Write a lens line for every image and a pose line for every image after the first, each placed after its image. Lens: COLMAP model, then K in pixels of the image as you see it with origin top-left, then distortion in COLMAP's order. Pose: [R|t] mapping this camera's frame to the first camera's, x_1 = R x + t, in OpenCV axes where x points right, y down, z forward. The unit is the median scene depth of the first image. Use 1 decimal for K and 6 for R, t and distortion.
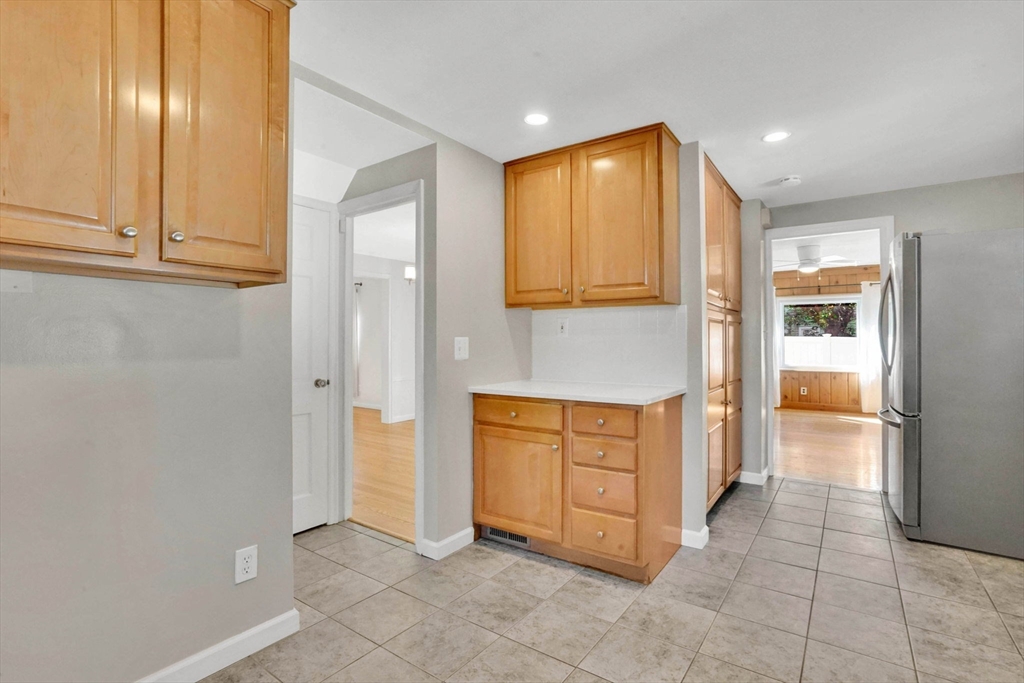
lens RADIAL K [[486.7, 0, 512.0], [0, 486.7, 341.5], [0, 0, 1]] dist [-0.024954, 0.012955]
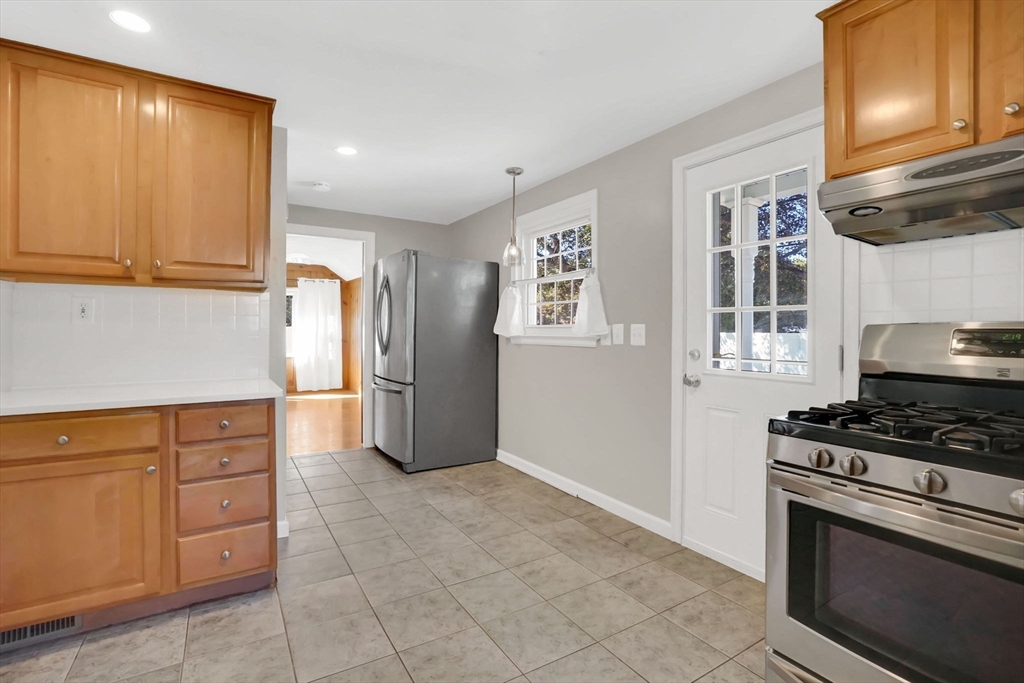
lens RADIAL K [[488.0, 0, 515.6], [0, 488.0, 331.2], [0, 0, 1]] dist [-0.040281, 0.014506]
pose [[0.409349, -0.005136, 0.912363, -0.357511], [0.002976, 0.999986, 0.004294, 0.000535], [-0.912373, 0.000958, 0.409359, 0.174523]]
